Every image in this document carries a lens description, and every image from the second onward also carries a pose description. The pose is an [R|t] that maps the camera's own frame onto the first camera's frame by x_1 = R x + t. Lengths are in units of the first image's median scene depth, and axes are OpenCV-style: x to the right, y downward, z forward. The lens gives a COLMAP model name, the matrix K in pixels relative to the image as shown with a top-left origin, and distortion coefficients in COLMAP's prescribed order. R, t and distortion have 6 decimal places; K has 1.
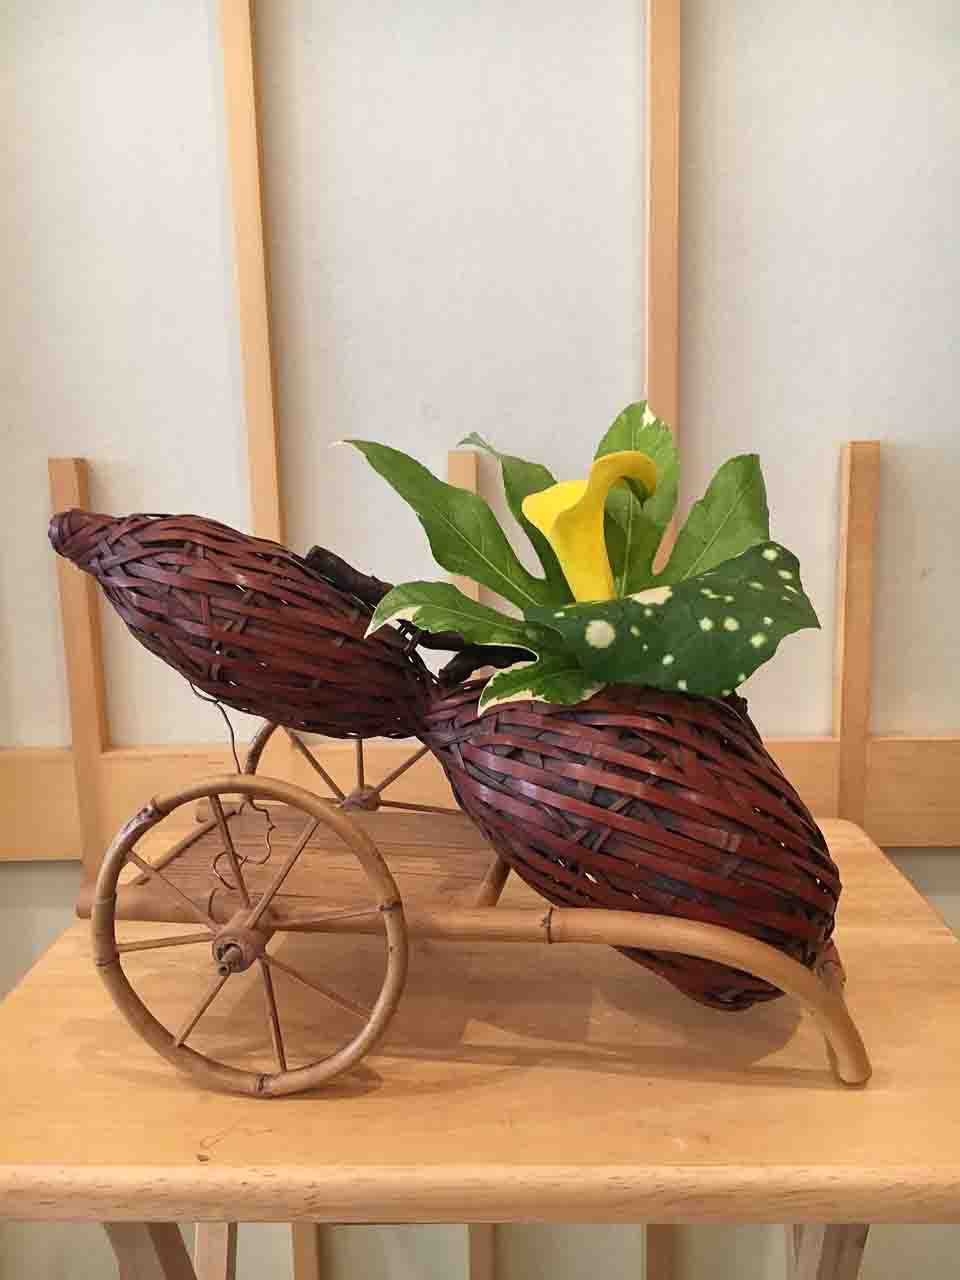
lens RADIAL K [[1086.7, 0, 480.0], [0, 1086.7, 640.0], [0, 0, 1]] dist [0.030479, -0.000532]
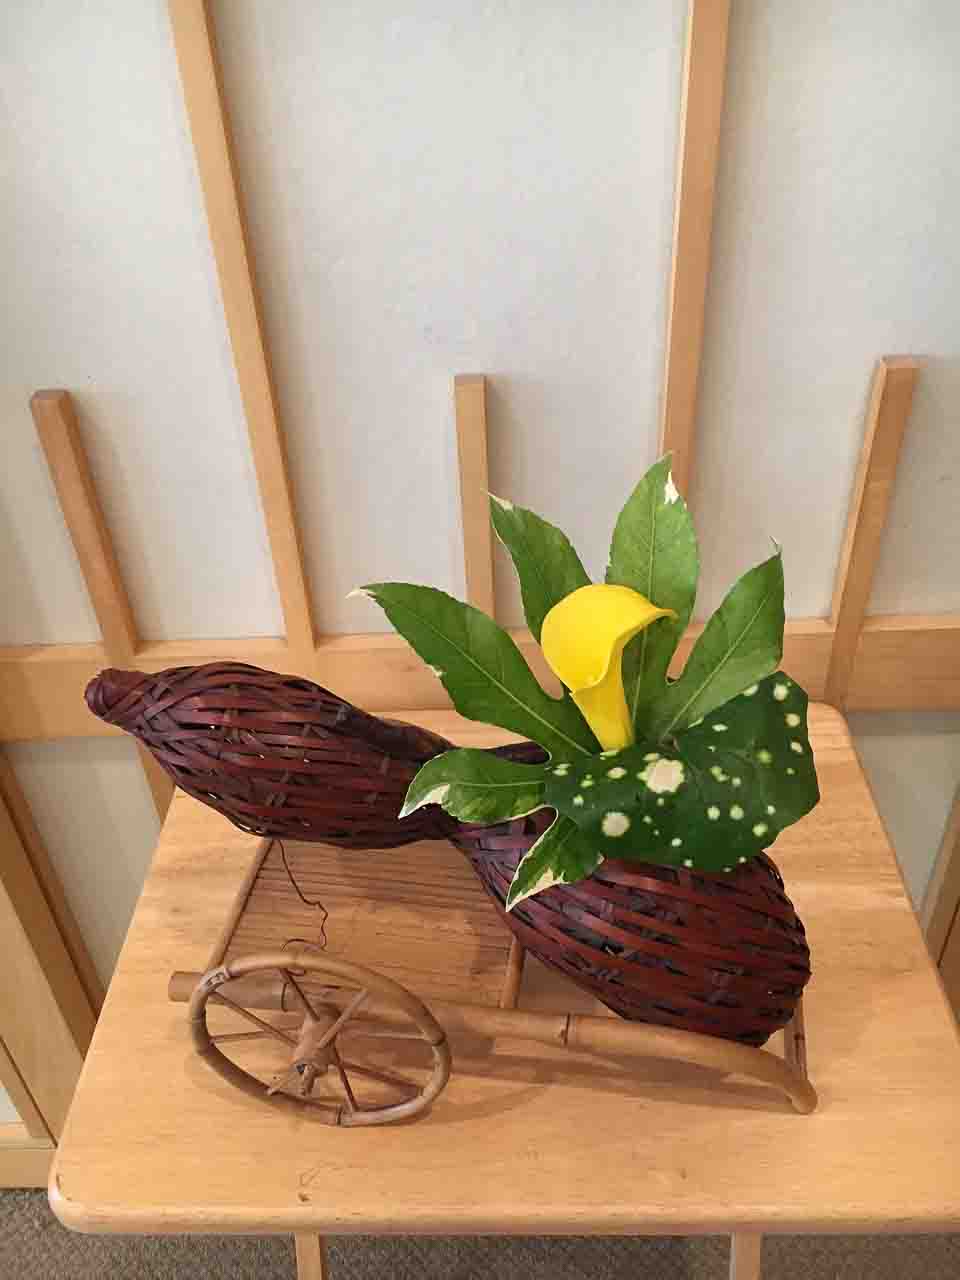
lens RADIAL K [[1075.7, 0, 480.0], [0, 1075.7, 640.0], [0, 0, 1]] dist [0.037130, 0.004686]
pose [[0.999690, -0.024799, -0.002257, -0.018017], [0.023144, 0.891838, 0.451762, -0.644038], [-0.009190, -0.451674, 0.892136, 0.116946]]
